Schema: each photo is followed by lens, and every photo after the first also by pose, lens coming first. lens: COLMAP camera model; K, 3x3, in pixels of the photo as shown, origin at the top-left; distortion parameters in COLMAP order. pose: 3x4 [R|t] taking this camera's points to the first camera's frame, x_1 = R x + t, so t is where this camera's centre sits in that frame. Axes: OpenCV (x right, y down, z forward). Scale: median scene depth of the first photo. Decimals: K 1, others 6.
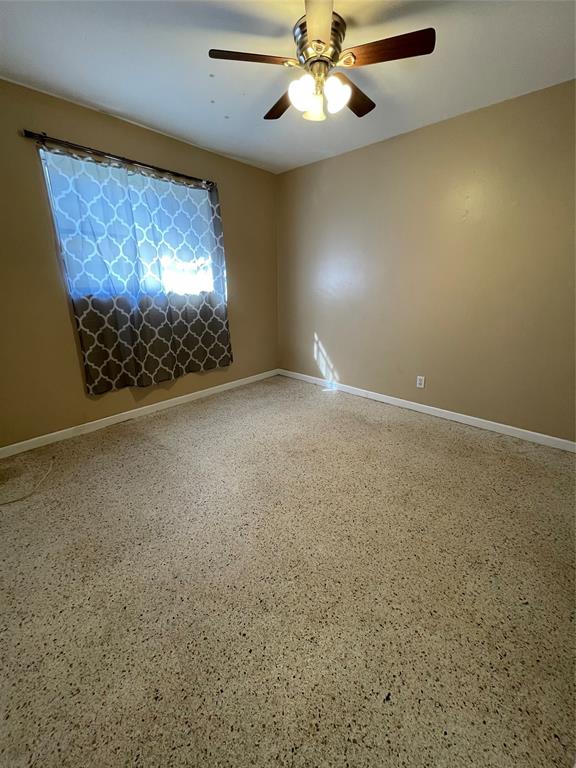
lens RADIAL K [[308.7, 0, 288.1], [0, 308.7, 383.4], [0, 0, 1]] dist [-0.018101, 0.000177]
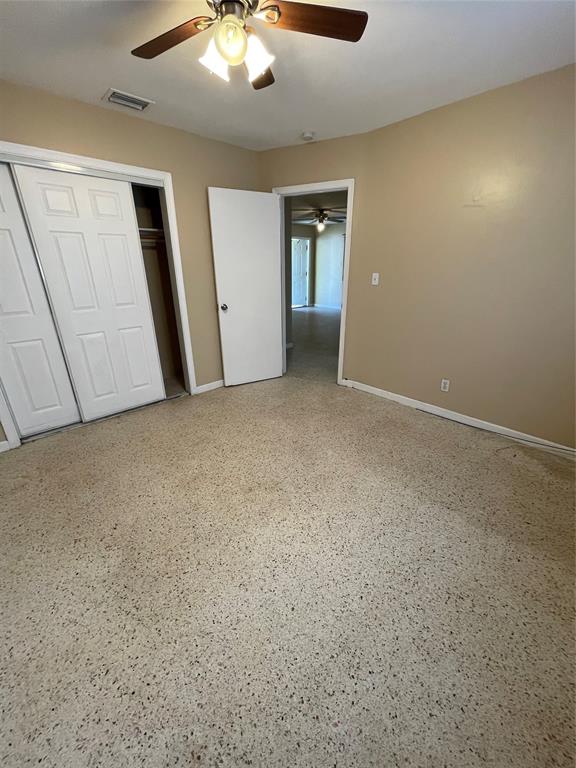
lens RADIAL K [[308.7, 0, 287.8], [0, 308.7, 384.0], [0, 0, 1]] dist [-0.018101, 0.000177]
pose [[-0.997216, -0.017613, 0.072464, -0.072866], [0.031987, 0.776754, 0.628991, -0.518501], [-0.067365, 0.629557, -0.774028, 1.446643]]
